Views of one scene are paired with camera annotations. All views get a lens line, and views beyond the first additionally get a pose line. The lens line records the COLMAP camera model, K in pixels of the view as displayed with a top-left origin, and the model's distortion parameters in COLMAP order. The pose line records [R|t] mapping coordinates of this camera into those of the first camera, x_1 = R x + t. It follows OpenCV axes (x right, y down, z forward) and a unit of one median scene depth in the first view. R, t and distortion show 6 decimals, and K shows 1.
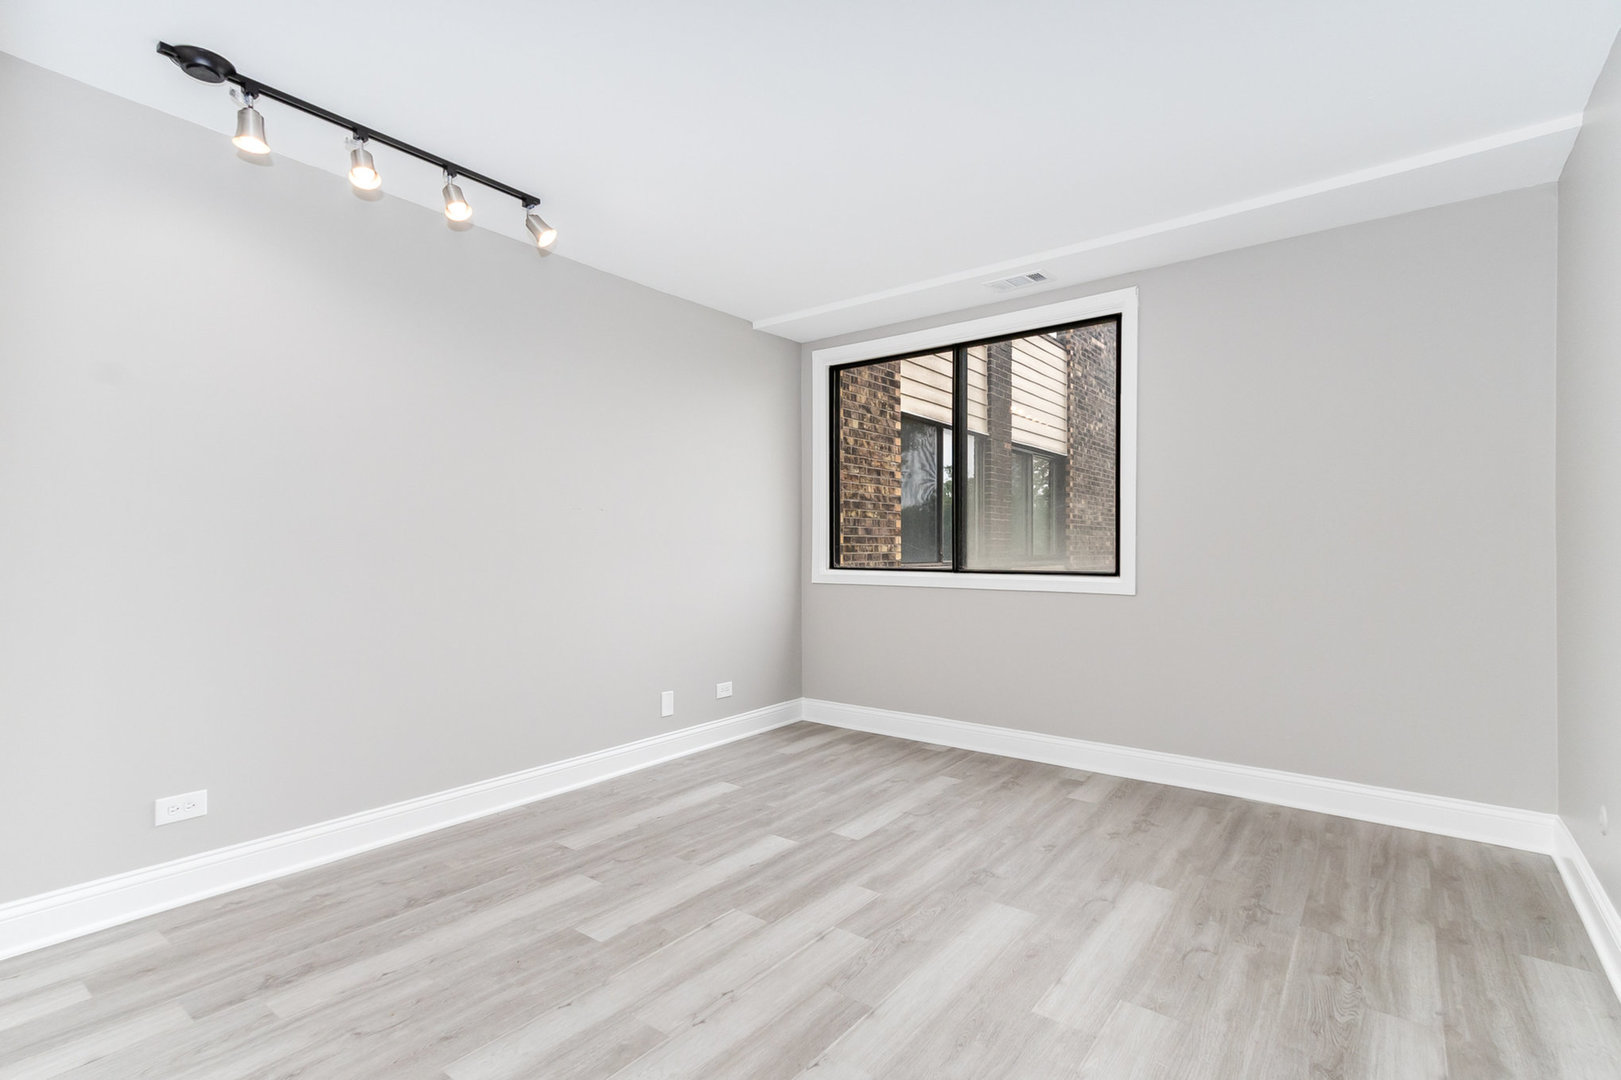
lens RADIAL K [[748.3, 0, 805.2], [0, 748.3, 542.9], [0, 0, 1]] dist [0.018989, 0.000057]
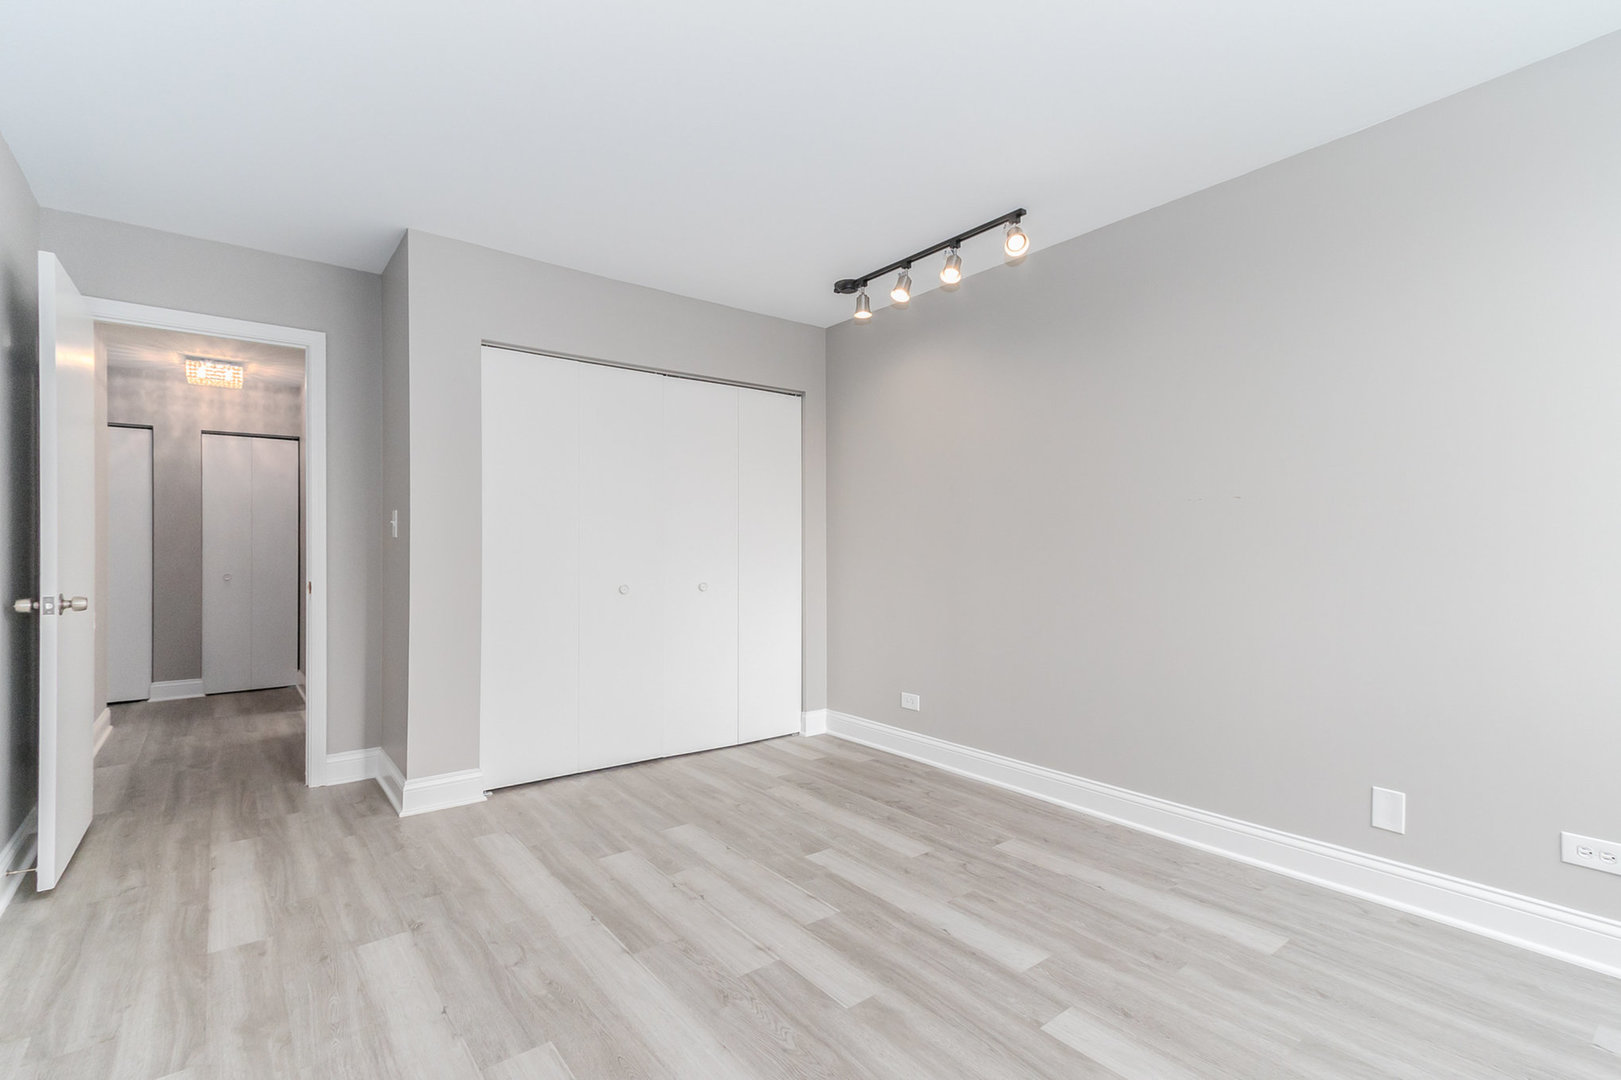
lens RADIAL K [[748.3, 0, 802.1], [0, 748.3, 545.3], [0, 0, 1]] dist [0.018989, 0.000057]
pose [[-0.245160, -0.003988, -0.969474, 0.843931], [0.009544, 0.999933, -0.006527, 0.005303], [0.969436, -0.010853, -0.245105, 1.139445]]
